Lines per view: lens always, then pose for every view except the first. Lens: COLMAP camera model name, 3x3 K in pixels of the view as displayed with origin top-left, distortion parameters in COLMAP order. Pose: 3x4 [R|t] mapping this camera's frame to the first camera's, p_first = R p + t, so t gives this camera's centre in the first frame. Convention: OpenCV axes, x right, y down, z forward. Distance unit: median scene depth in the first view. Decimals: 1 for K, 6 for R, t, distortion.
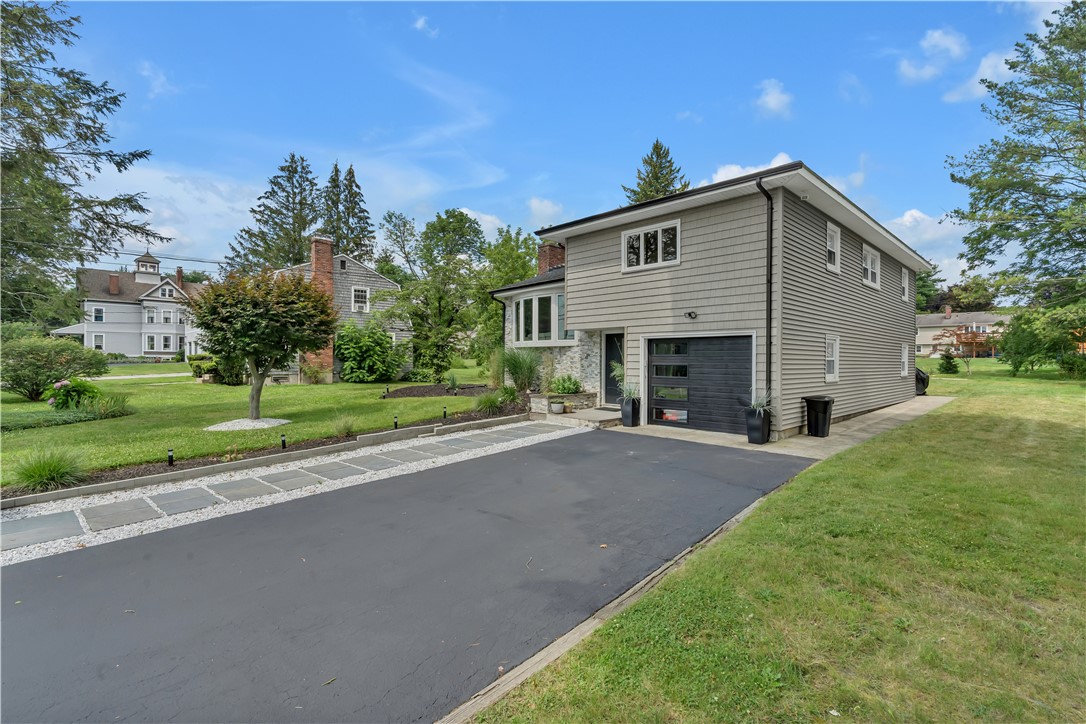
lens RADIAL K [[505.2, 0, 543.0], [0, 505.2, 362.0], [0, 0, 1]] dist [-0.001780, -0.000294]
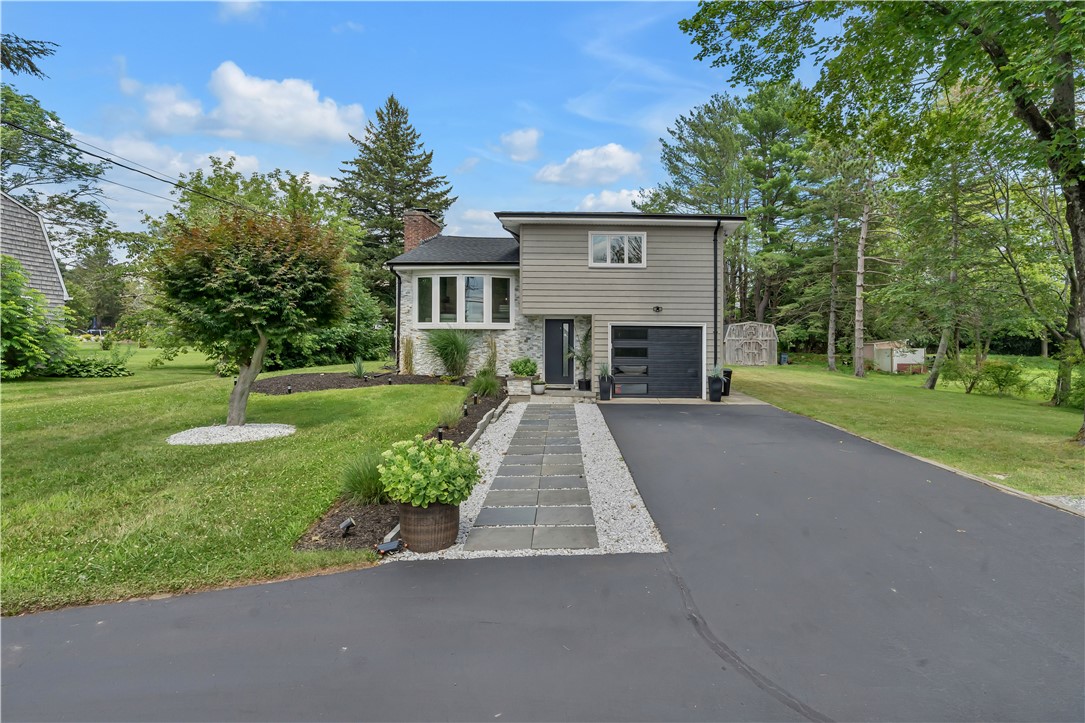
lens RADIAL K [[668.9, 0, 542.5], [0, 668.9, 361.5], [0, 0, 1]] dist [-0.074684, -0.000078]
pose [[0.662795, -0.014038, 0.748669, -0.941955], [-0.000442, 0.999817, 0.019139, 0.007019], [-0.748800, -0.013016, 0.662668, 0.071919]]
